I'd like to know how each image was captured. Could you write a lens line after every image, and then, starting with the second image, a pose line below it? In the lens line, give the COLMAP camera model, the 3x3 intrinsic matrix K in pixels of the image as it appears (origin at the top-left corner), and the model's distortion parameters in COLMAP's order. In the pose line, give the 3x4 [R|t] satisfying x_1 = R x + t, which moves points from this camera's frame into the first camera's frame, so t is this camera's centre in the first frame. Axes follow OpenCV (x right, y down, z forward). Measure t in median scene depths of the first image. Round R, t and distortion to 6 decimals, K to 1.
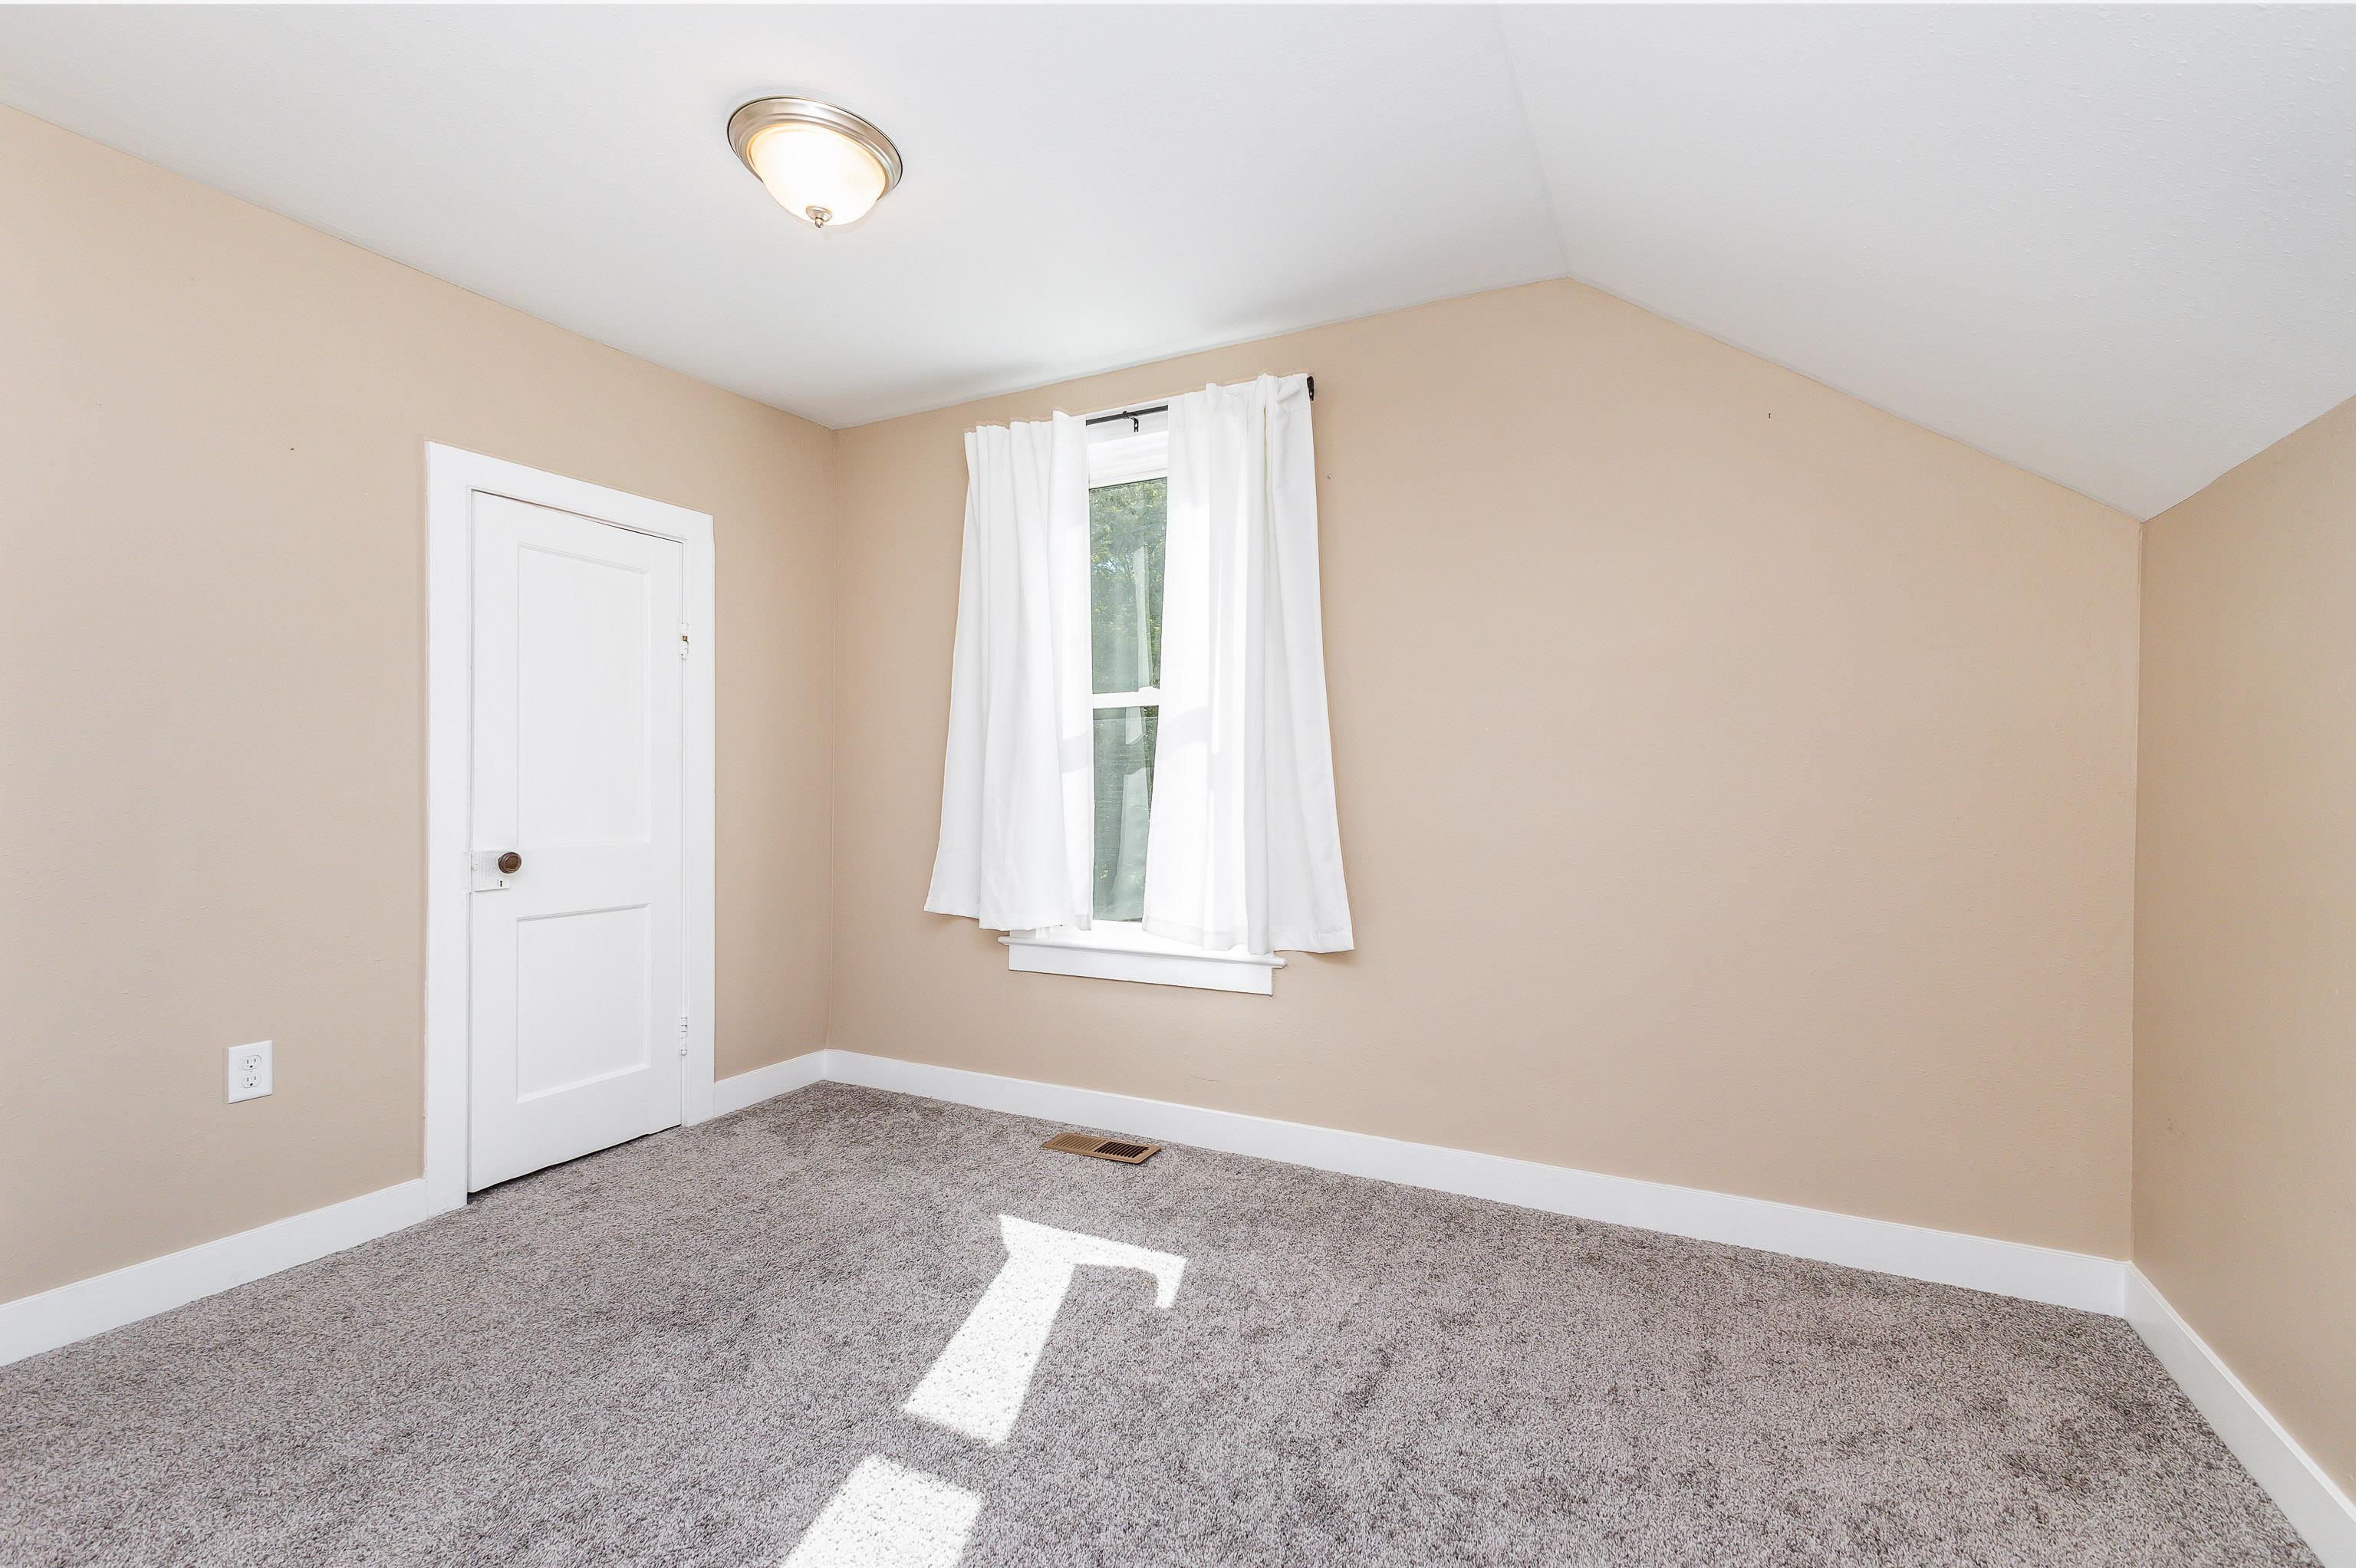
lens RADIAL K [[1029.1, 0, 1182.0], [0, 1029.1, 789.5], [0, 0, 1]] dist [0.010369, -0.003909]
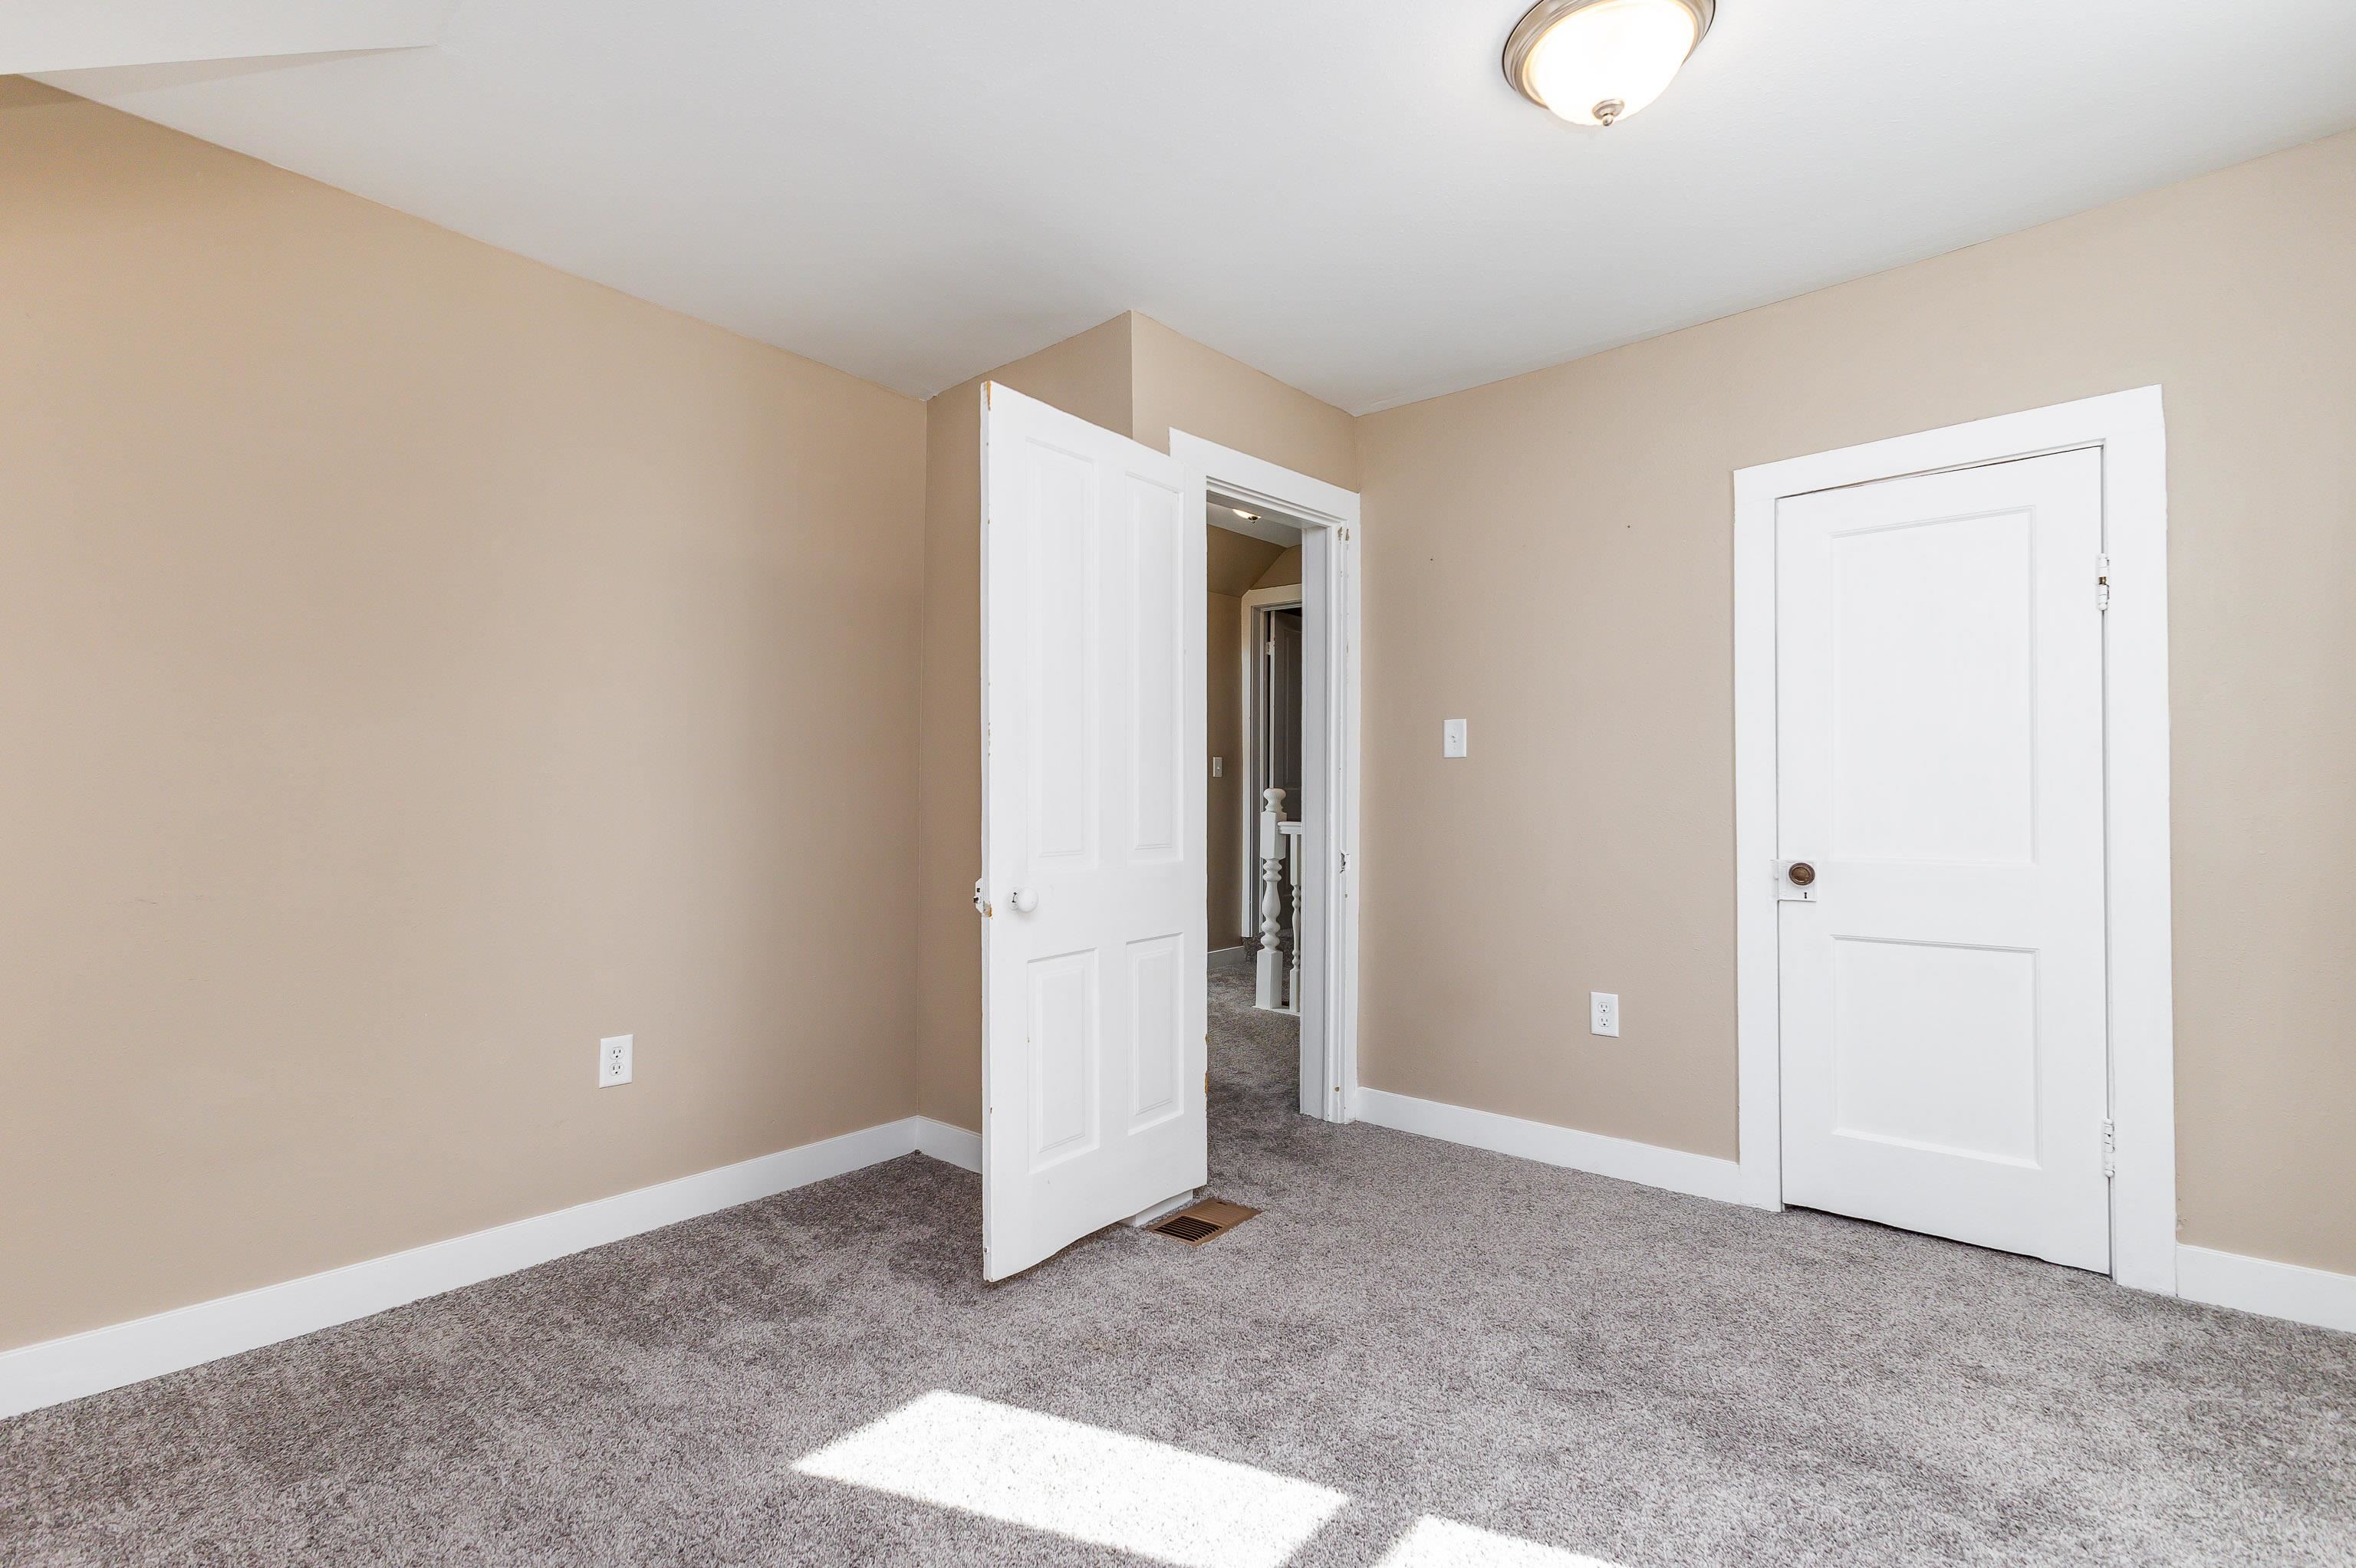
lens RADIAL K [[1029.1, 0, 1189.7], [0, 1029.1, 787.5], [0, 0, 1]] dist [0.010369, -0.003909]
pose [[-0.231914, -0.008758, -0.972697, 0.413676], [0.004977, 0.999936, -0.010190, -0.002889], [0.972723, -0.007204, -0.231856, 0.669270]]
